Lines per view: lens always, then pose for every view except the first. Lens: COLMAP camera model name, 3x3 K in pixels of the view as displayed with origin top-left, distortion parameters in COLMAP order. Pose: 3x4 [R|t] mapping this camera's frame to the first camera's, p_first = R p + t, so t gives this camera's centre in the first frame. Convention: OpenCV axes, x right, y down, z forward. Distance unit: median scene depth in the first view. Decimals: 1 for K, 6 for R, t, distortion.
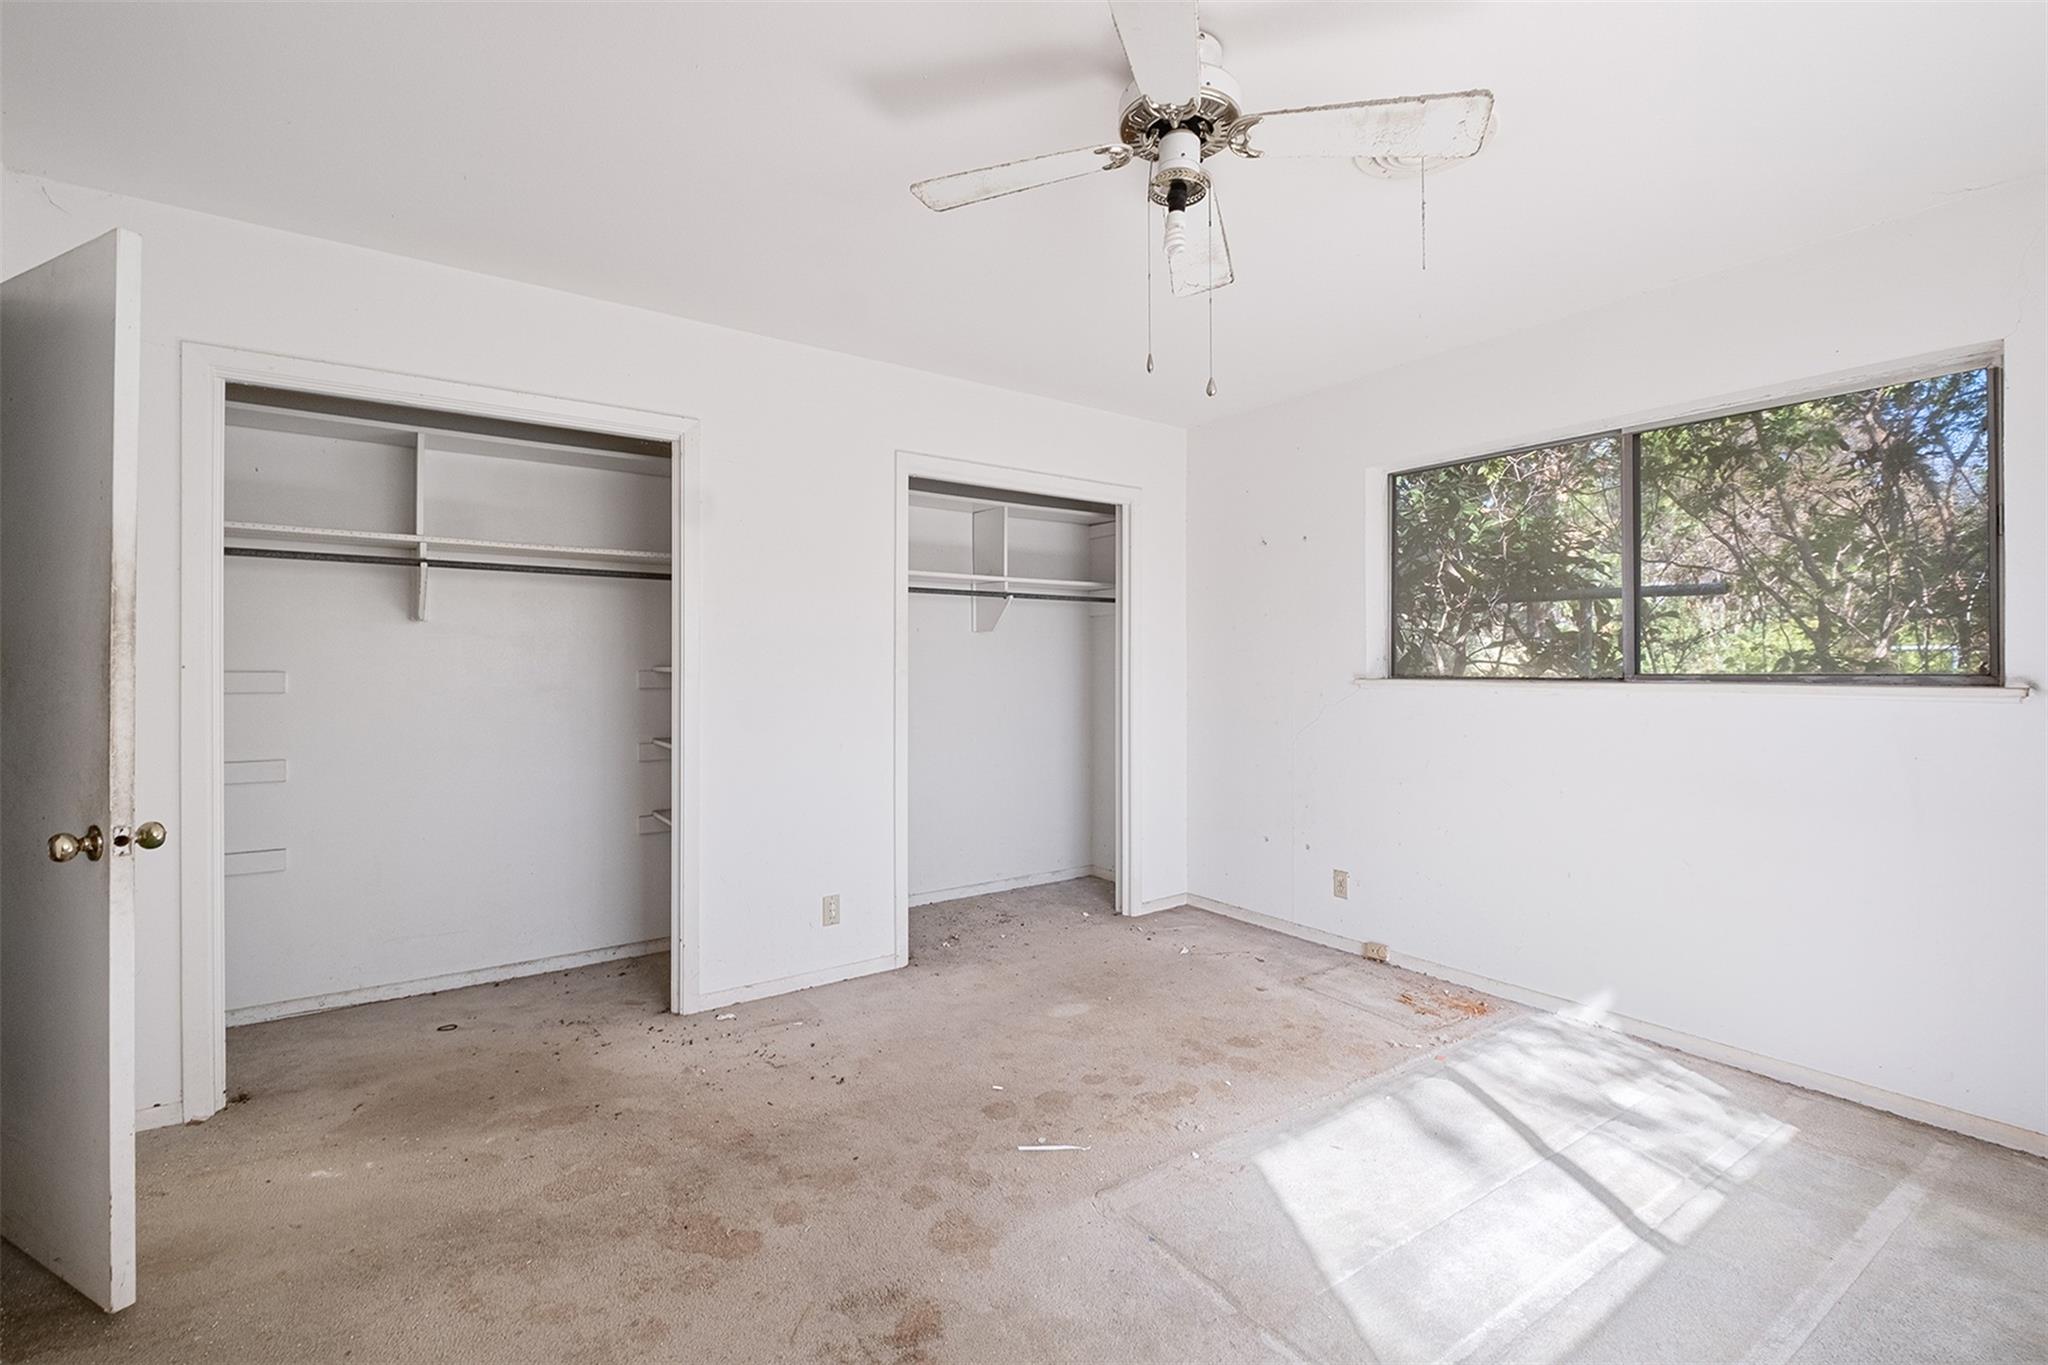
lens RADIAL K [[896.7, 0, 1007.9], [0, 896.7, 666.3], [0, 0, 1]] dist [0.001428, -0.006039]
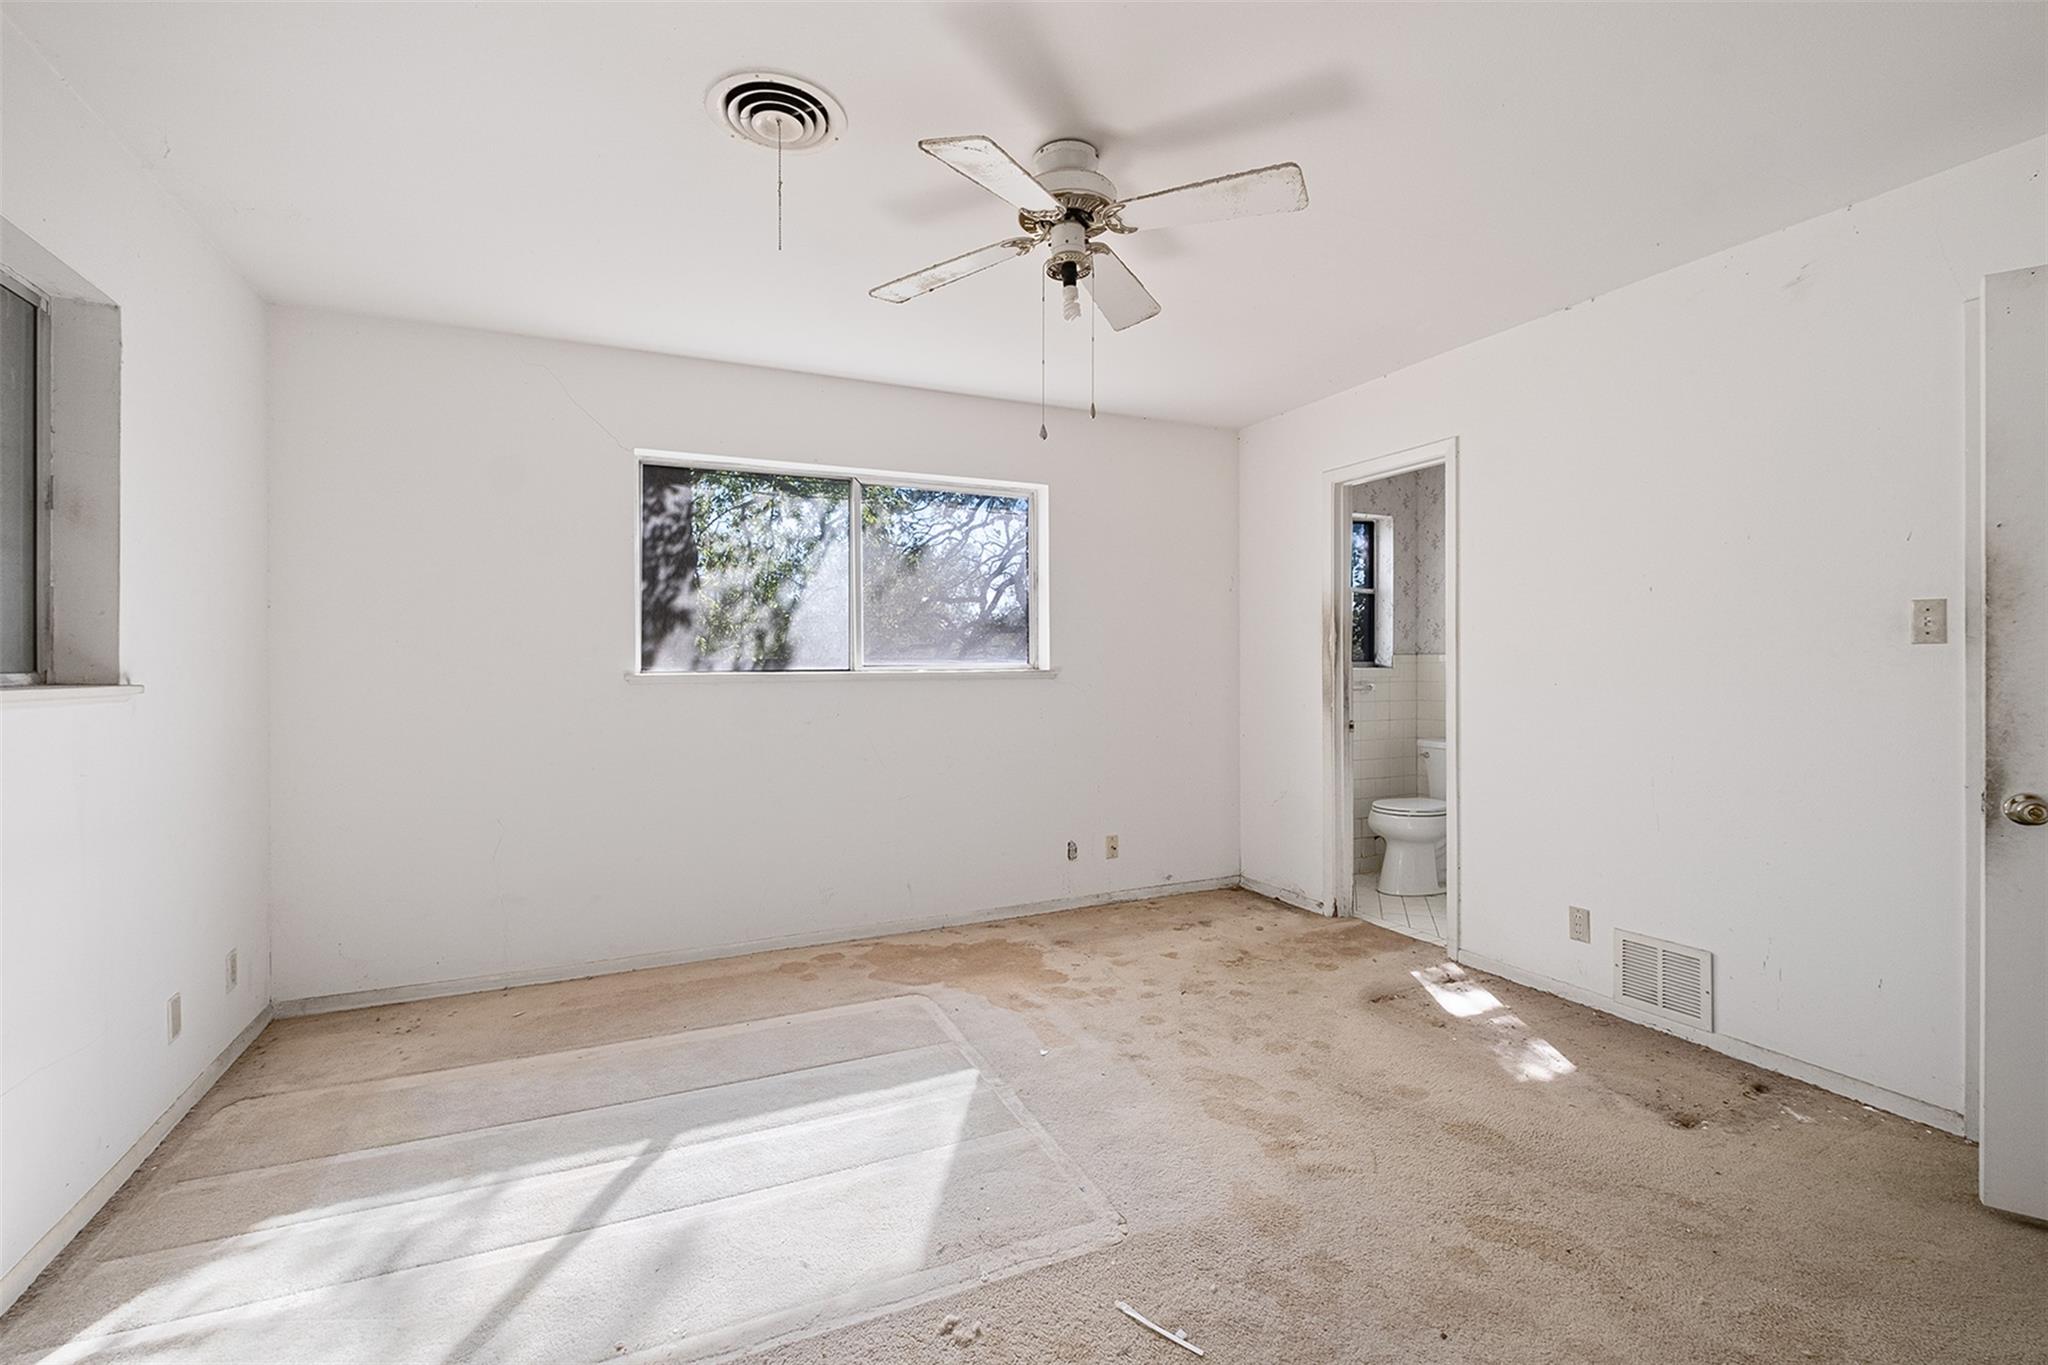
lens RADIAL K [[893.0, 0, 1033.7], [0, 893.0, 667.5], [0, 0, 1]] dist [0.005083, -0.008195]
pose [[-0.988997, 0.002839, 0.147908, 0.038733], [0.003970, 0.999965, 0.007347, 0.000726], [-0.147882, 0.007853, -0.988974, 1.339925]]
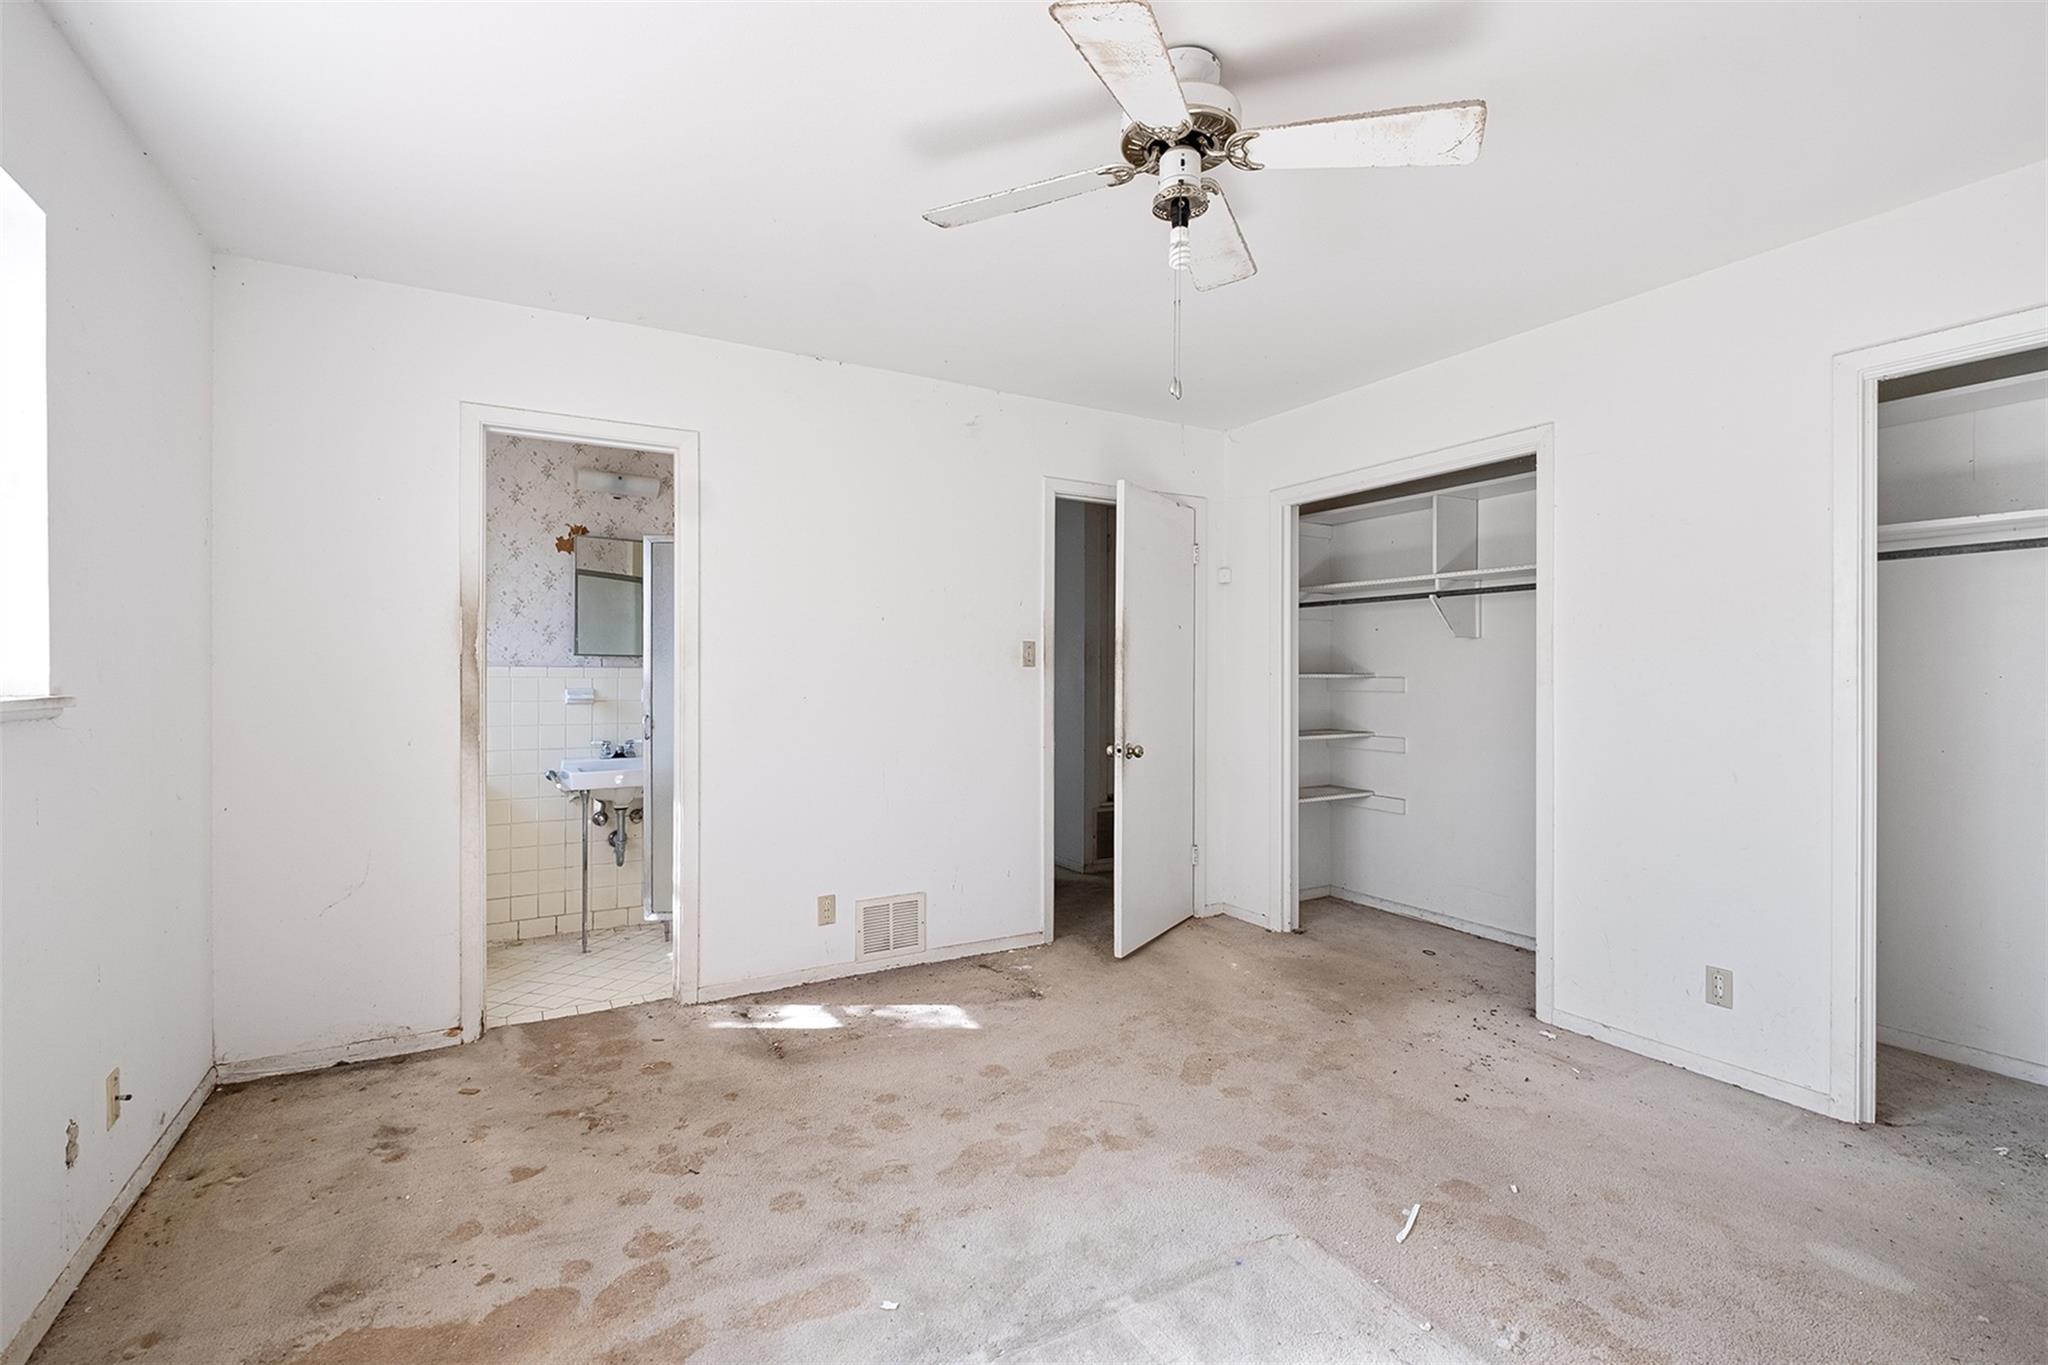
lens RADIAL K [[894.8, 0, 1025.5], [0, 894.8, 661.8], [0, 0, 1]] dist [0.006286, -0.007418]
pose [[-0.088060, -0.012400, -0.996038, 0.750591], [0.001570, 0.999920, -0.012587, -0.001963], [0.996114, -0.002672, -0.088034, 0.554452]]
